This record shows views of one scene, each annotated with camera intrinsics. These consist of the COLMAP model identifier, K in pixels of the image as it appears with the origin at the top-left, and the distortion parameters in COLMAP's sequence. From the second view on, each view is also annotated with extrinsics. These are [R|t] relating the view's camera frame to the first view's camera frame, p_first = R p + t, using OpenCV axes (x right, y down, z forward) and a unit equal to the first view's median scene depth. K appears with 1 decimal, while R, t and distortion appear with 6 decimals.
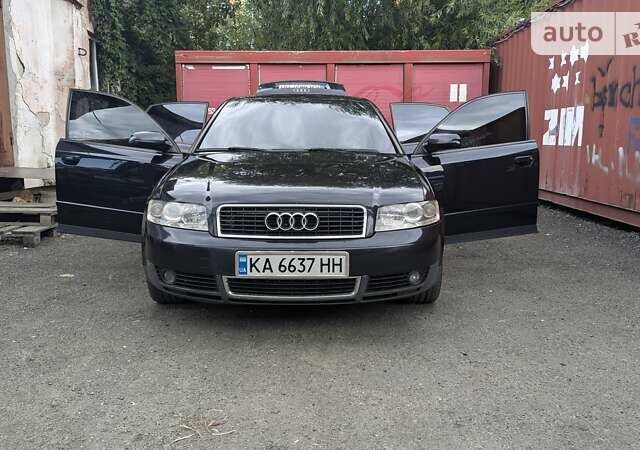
lens RADIAL K [[581.6, 0, 322.2], [0, 581.6, 243.1], [0, 0, 1]] dist [0.045012, -0.006017]
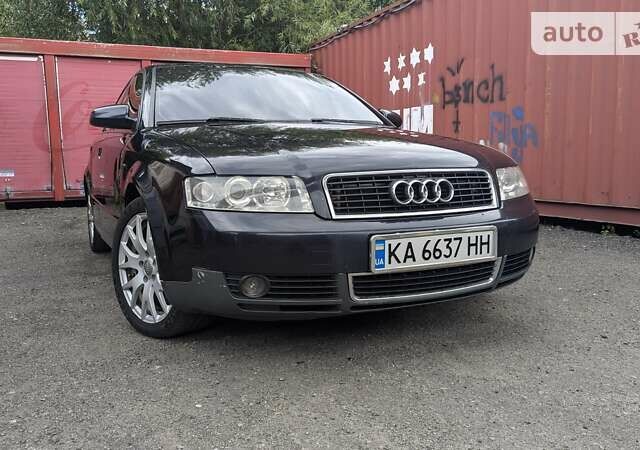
lens RADIAL K [[581.6, 0, 322.2], [0, 581.6, 243.1], [0, 0, 1]] dist [0.045012, -0.006017]
pose [[0.911502, -0.080832, 0.403275, -0.354095], [0.095346, 0.995316, -0.016005, 0.020779], [-0.400092, 0.053039, 0.914939, 0.281011]]
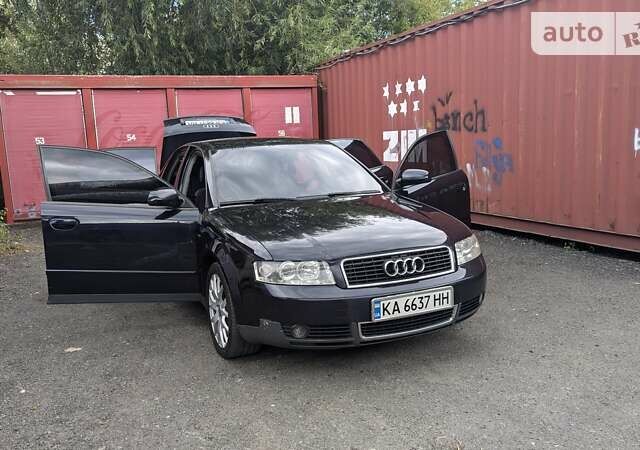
lens RADIAL K [[581.6, 0, 322.2], [0, 581.6, 243.1], [0, 0, 1]] dist [0.045012, -0.006017]
pose [[0.912768, -0.112700, 0.392623, -0.487652], [0.117032, 0.993043, 0.012969, -0.088128], [-0.391353, 0.034112, 0.919608, -0.003514]]
